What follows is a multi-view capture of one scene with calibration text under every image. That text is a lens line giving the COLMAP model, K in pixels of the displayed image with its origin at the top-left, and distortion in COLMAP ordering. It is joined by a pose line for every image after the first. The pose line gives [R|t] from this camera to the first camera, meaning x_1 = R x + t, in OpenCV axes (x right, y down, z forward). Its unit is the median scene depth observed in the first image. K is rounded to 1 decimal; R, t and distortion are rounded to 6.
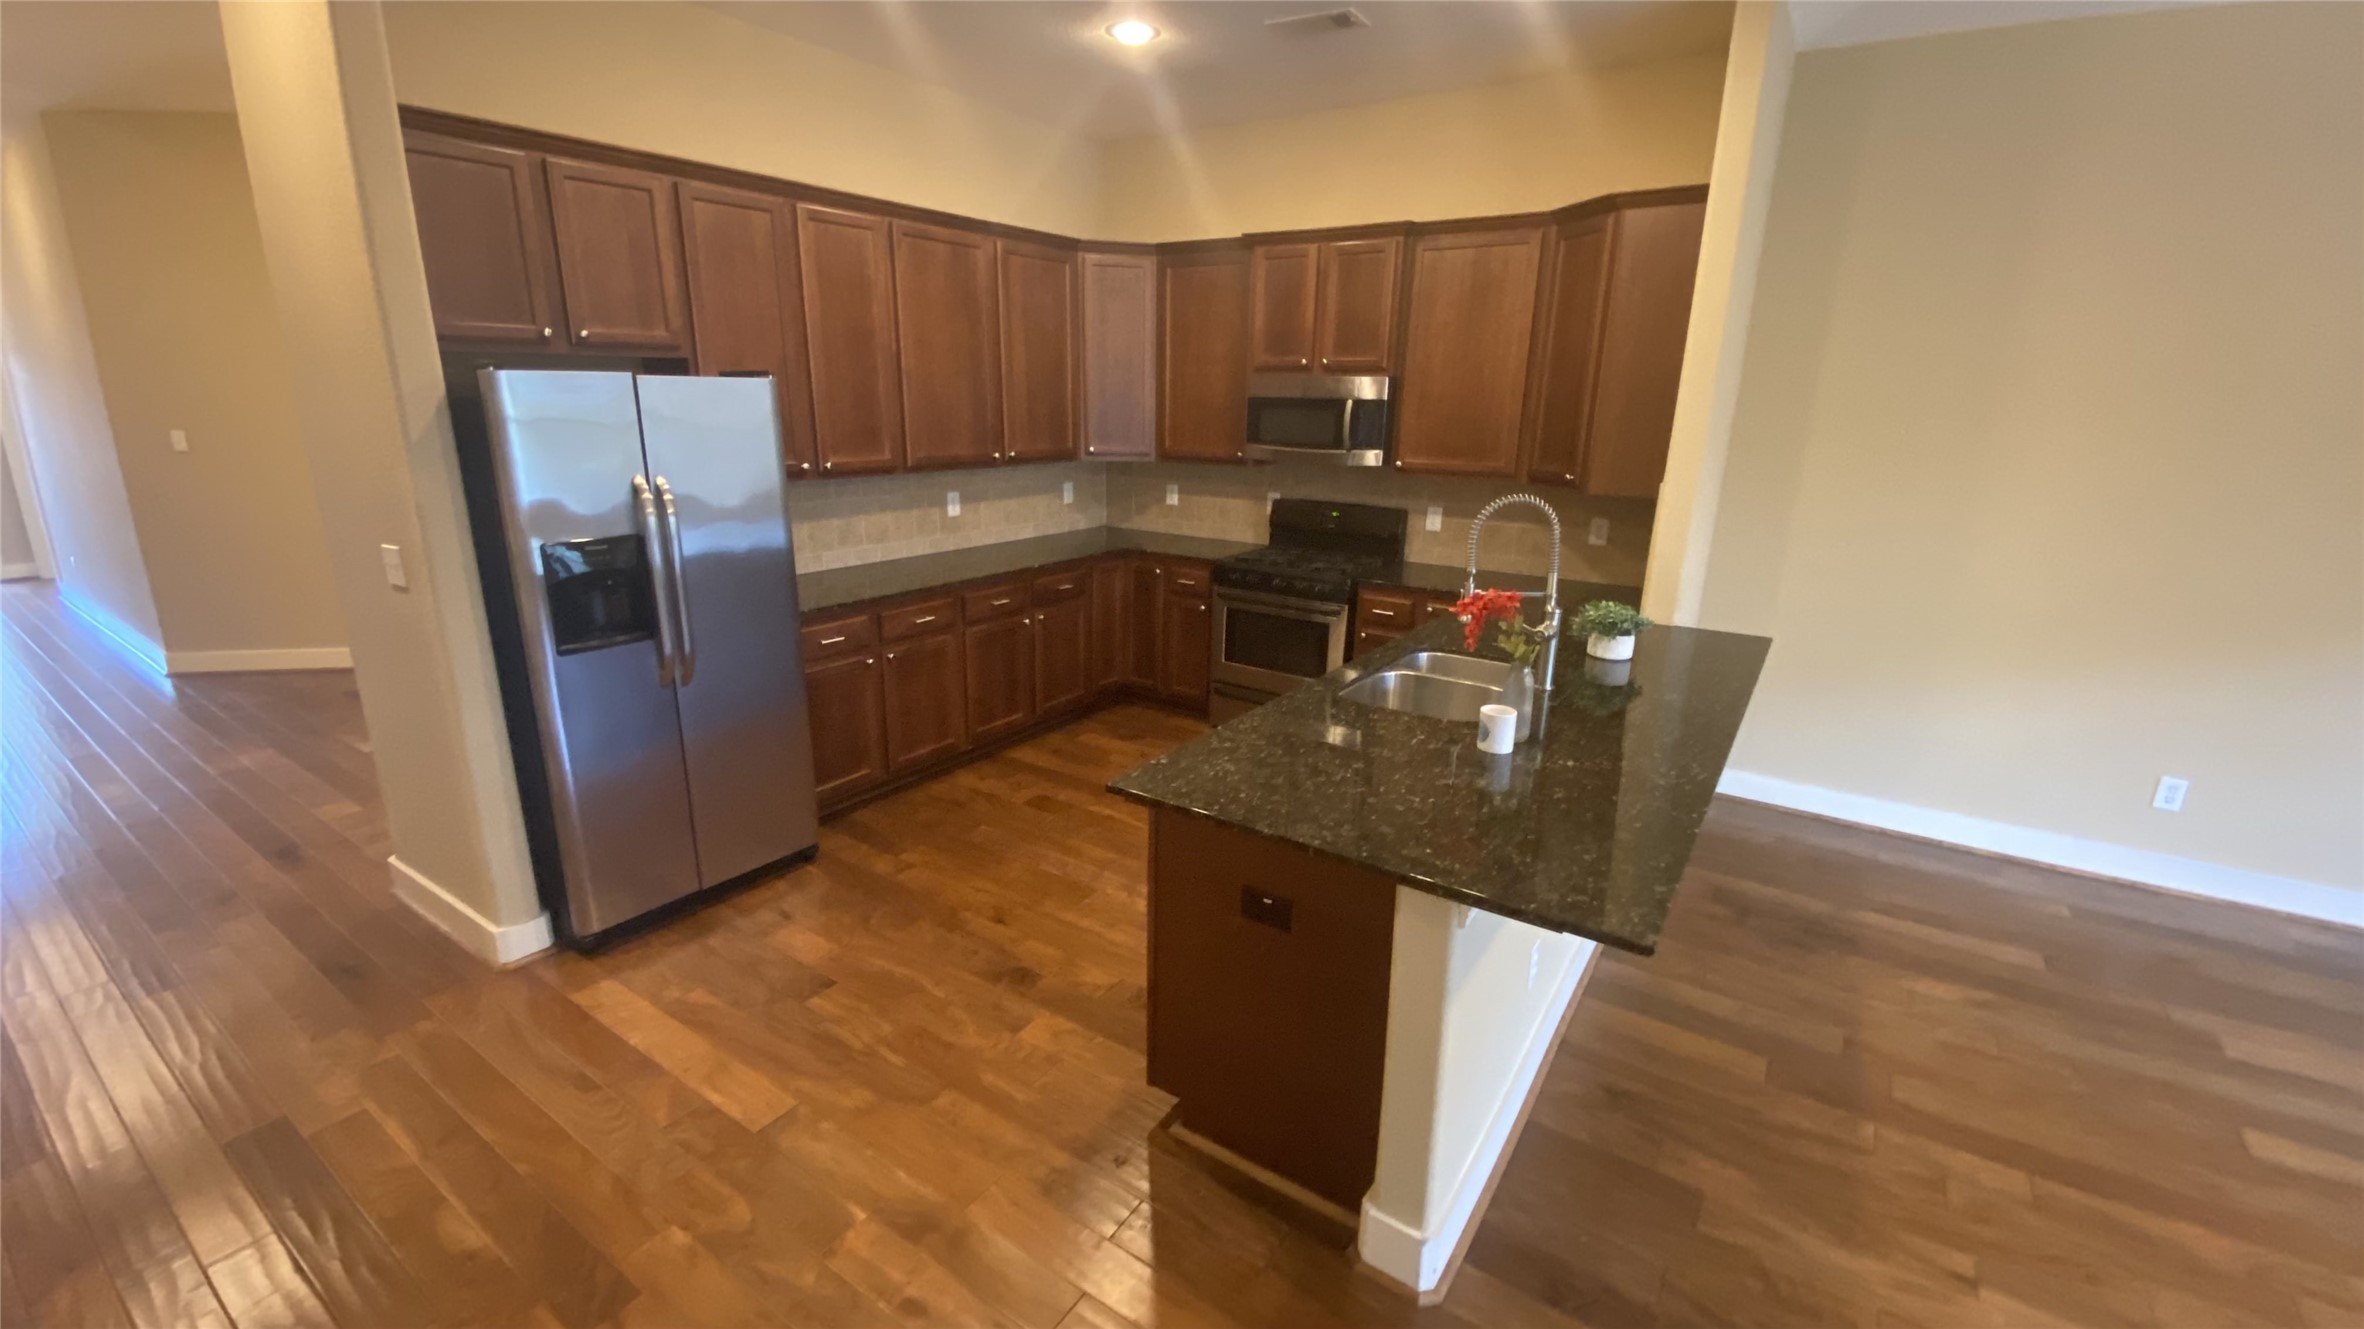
lens RADIAL K [[969.1, 0, 1189.5], [0, 969.1, 674.0], [0, 0, 1]] dist [0.038806, -0.026430]
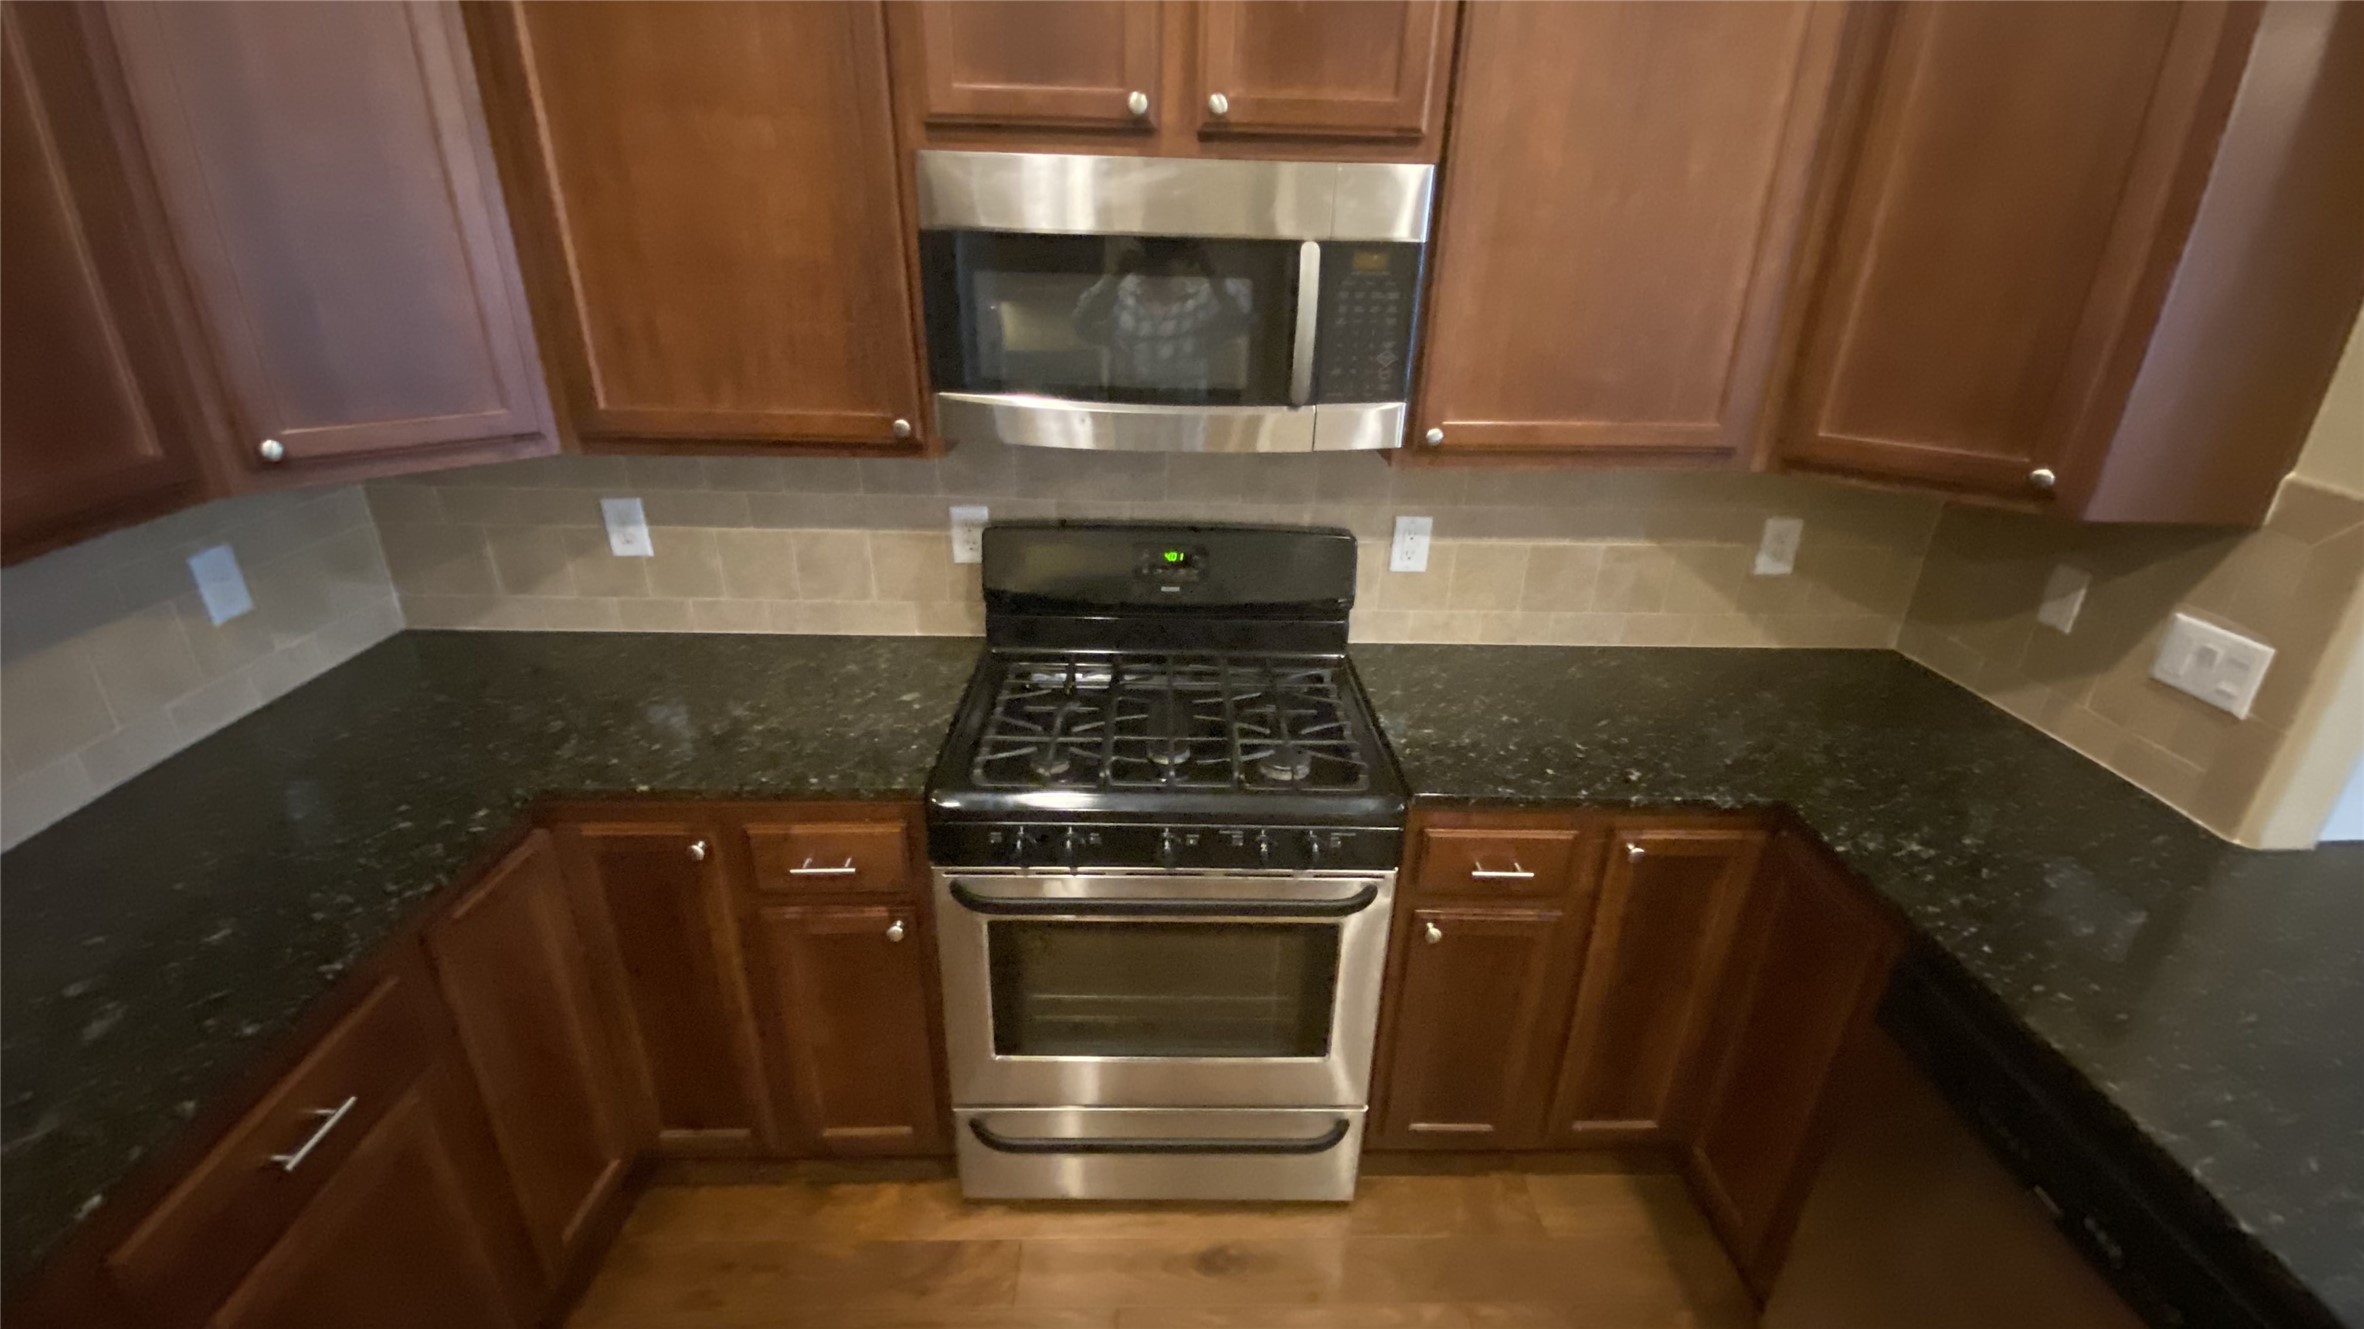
lens RADIAL K [[962.2, 0, 1181.9], [0, 962.2, 667.8], [0, 0, 1]] dist [0.027039, -0.024781]
pose [[0.818912, -0.234308, 0.523911, -0.059553], [0.155007, 0.969238, 0.191183, -0.212452], [-0.552590, -0.075352, 0.830040, 0.744826]]
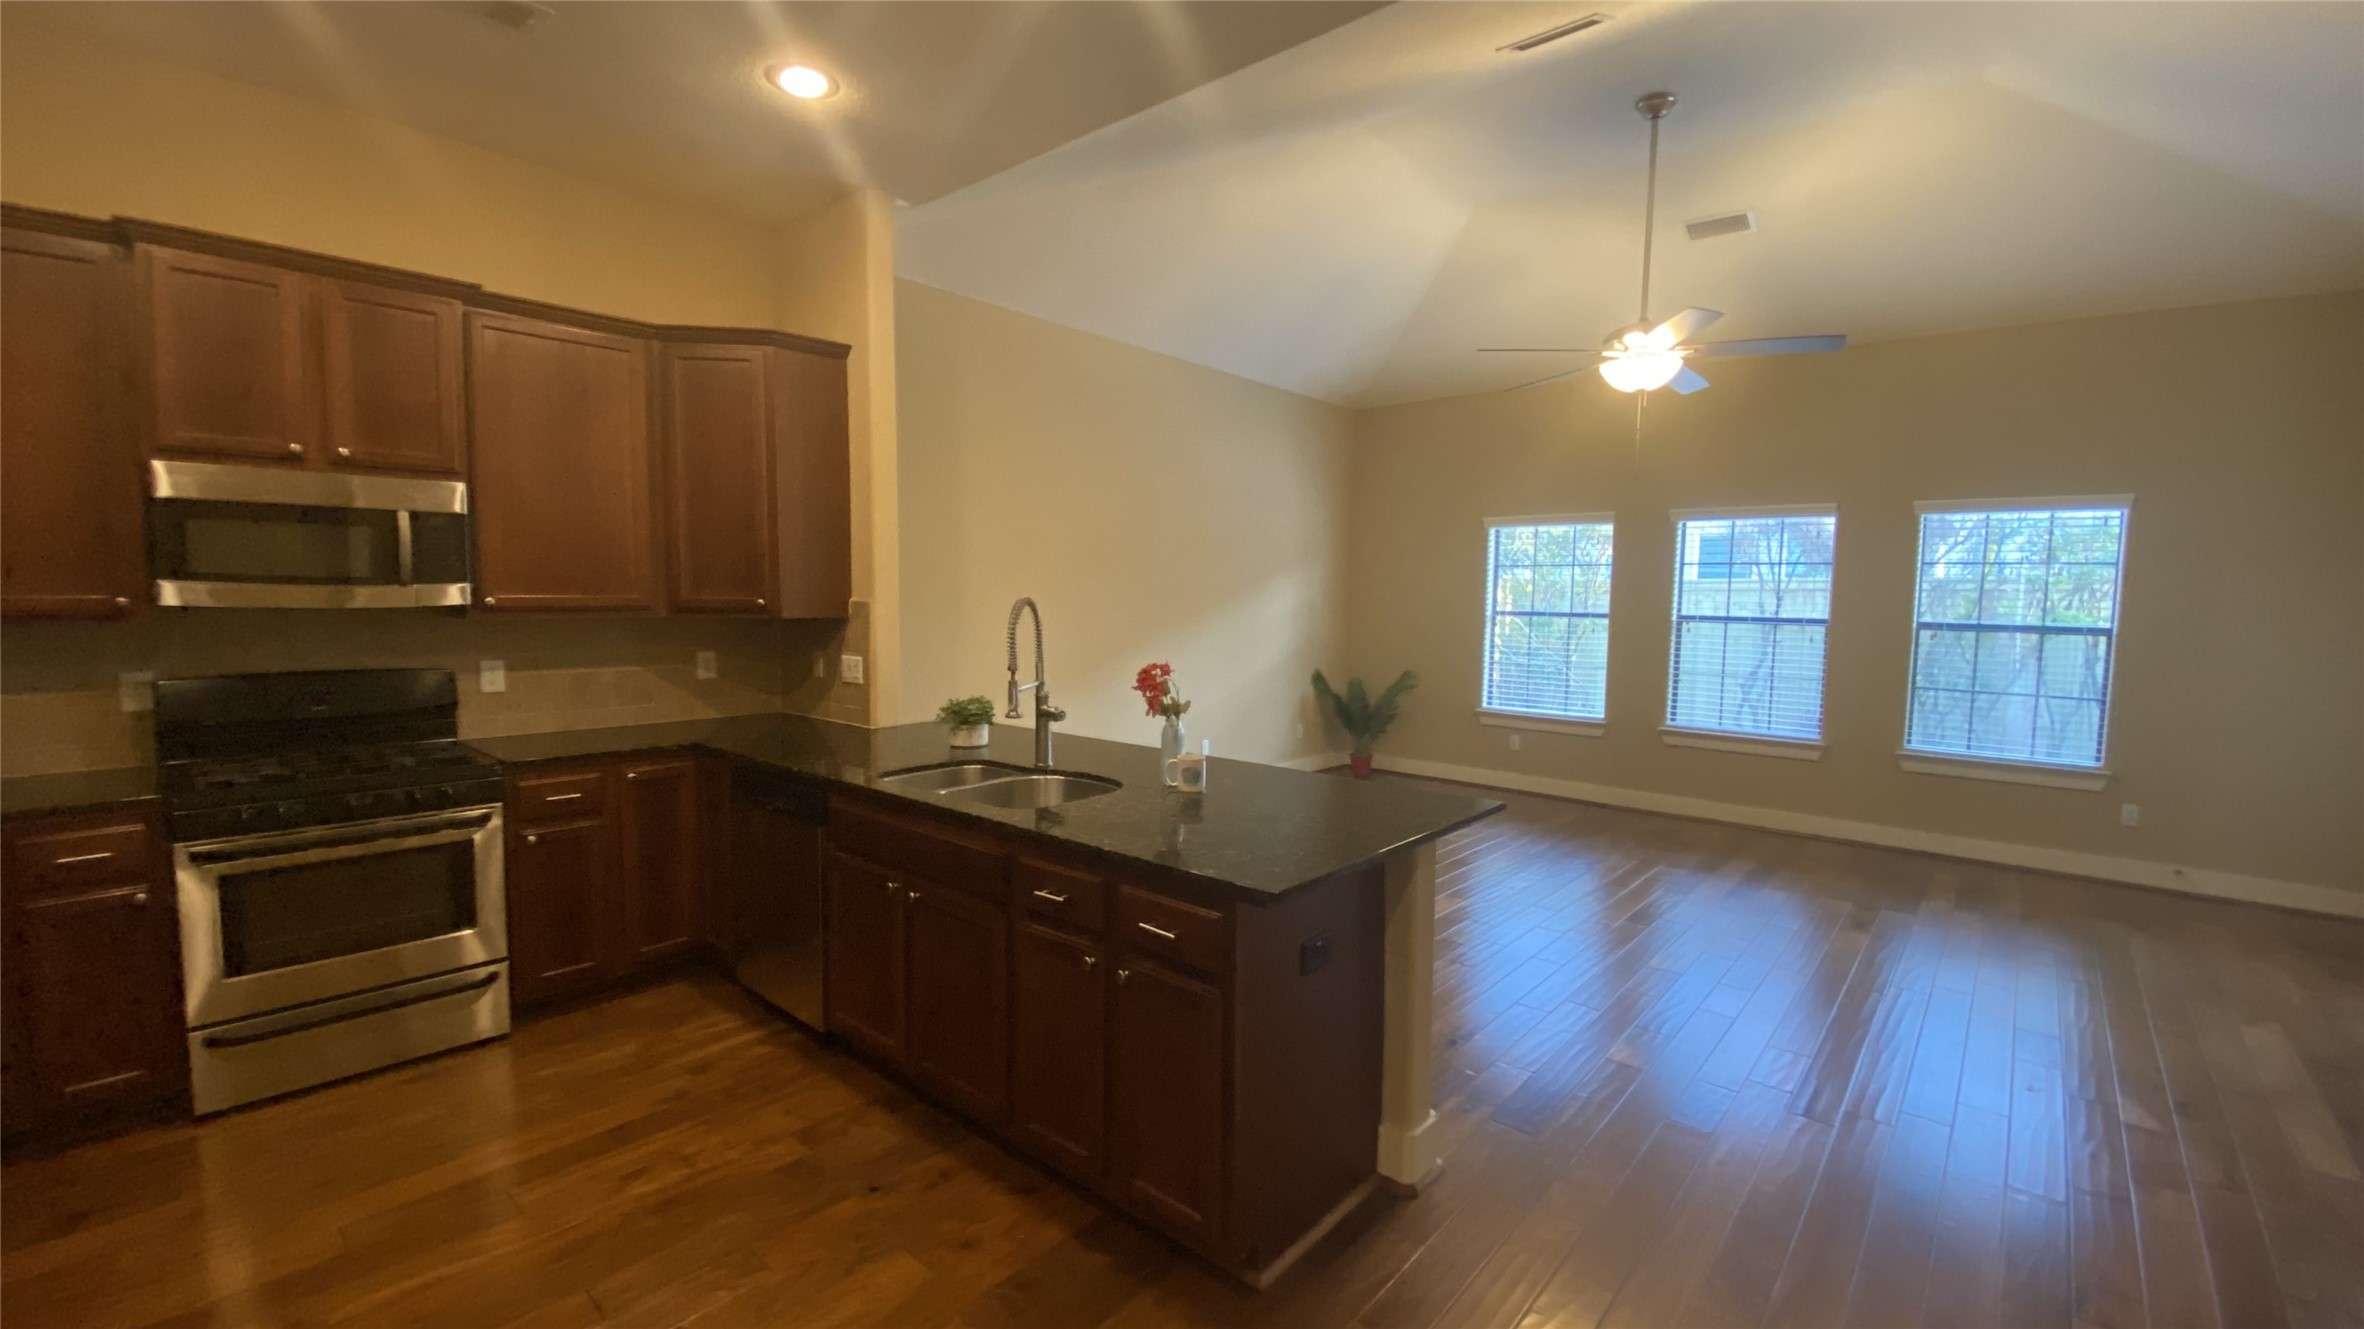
lens RADIAL K [[969.4, 0, 1175.3], [0, 969.4, 659.7], [0, 0, 1]] dist [0.015215, -0.015358]
pose [[0.140208, -0.088884, 0.986124, -0.423180], [0.267630, 0.962291, 0.048684, -0.072298], [-0.953266, 0.257091, 0.158709, 0.405542]]
